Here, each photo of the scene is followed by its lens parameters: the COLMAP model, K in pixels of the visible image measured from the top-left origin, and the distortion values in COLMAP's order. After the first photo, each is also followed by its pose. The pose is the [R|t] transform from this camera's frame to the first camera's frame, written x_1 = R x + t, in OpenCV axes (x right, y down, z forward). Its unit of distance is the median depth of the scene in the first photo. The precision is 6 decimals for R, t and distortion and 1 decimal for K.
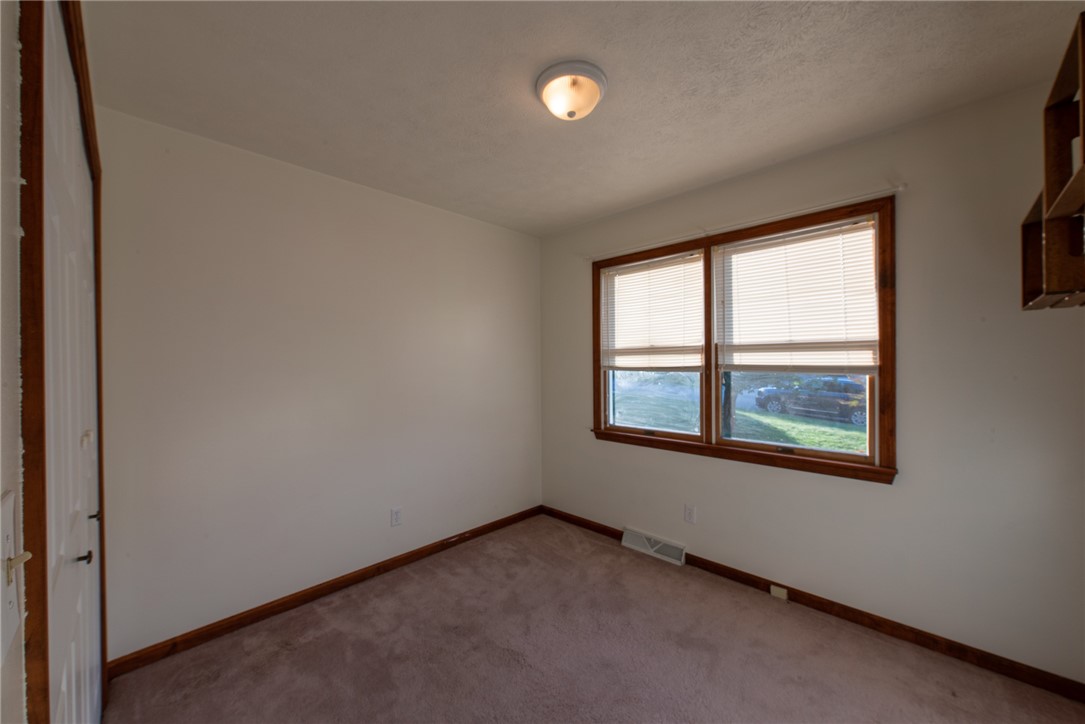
lens RADIAL K [[405.9, 0, 542.5], [0, 405.9, 362.0], [0, 0, 1]] dist [-0.007057, -0.000139]
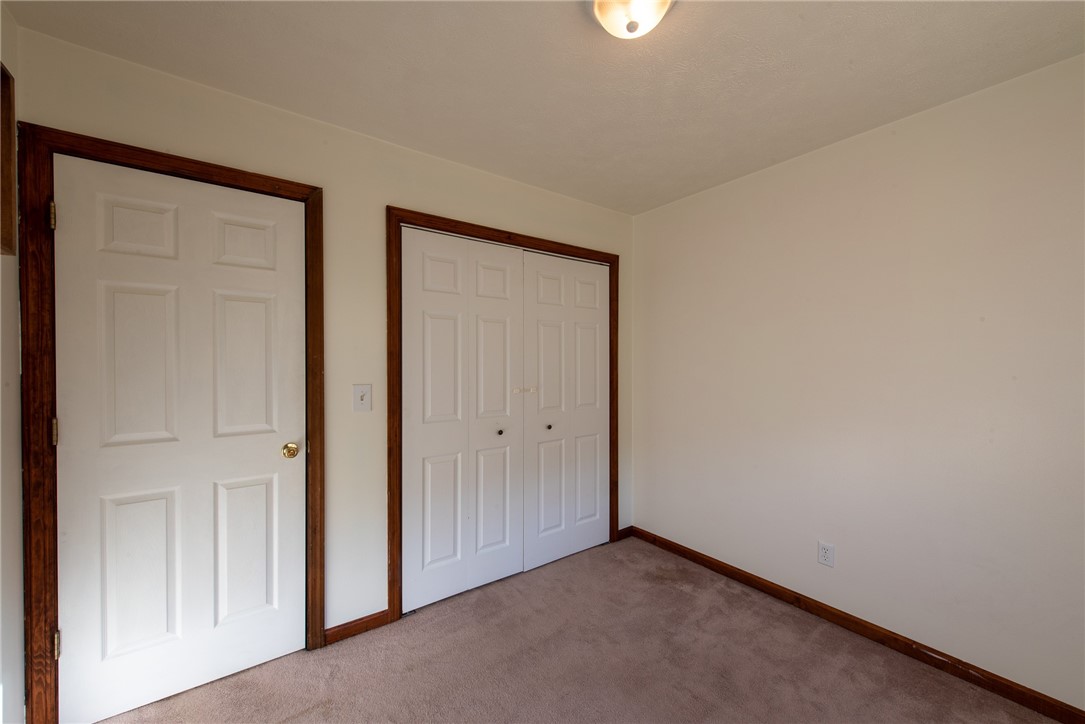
lens RADIAL K [[418.9, 0, 543.2], [0, 418.9, 364.8], [0, 0, 1]] dist [0.002300, -0.000545]
pose [[-0.163280, 0.018015, -0.986415, 0.571025], [0.002564, 0.999838, 0.017836, -0.001216], [0.986576, 0.000383, -0.163300, 0.645220]]
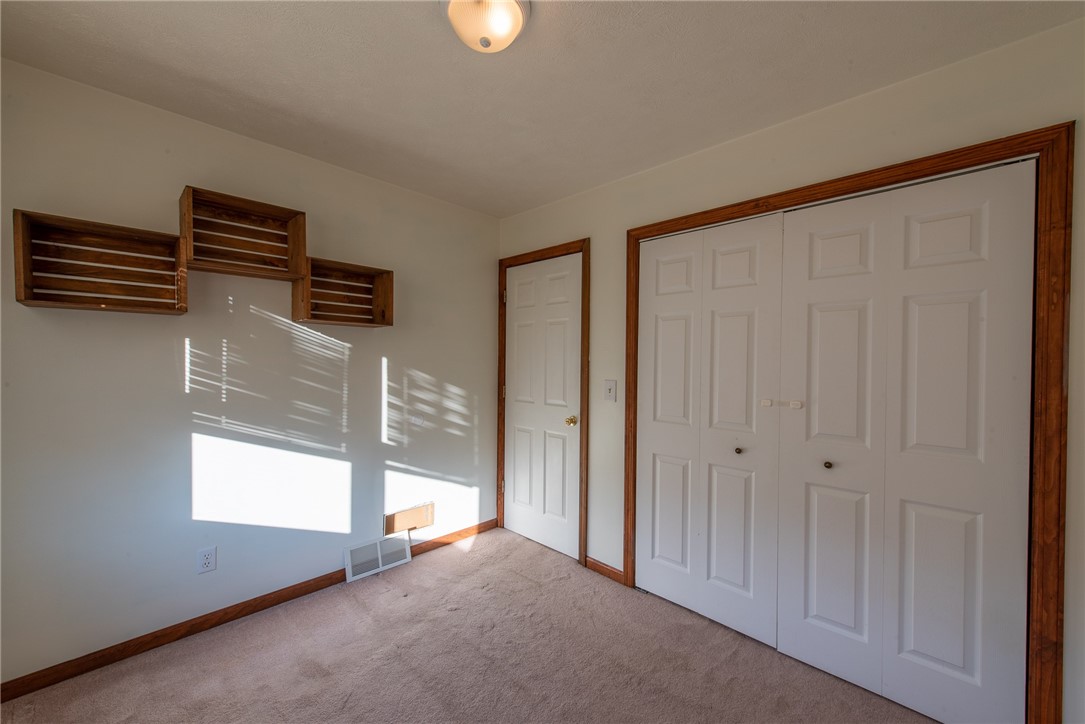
lens RADIAL K [[418.9, 0, 543.2], [0, 418.9, 364.8], [0, 0, 1]] dist [0.002300, -0.000545]
pose [[-0.999991, -0.004067, 0.001077, -0.028504], [-0.004059, 0.999965, 0.007251, 0.006145], [-0.001107, 0.007246, -0.999973, 1.207921]]
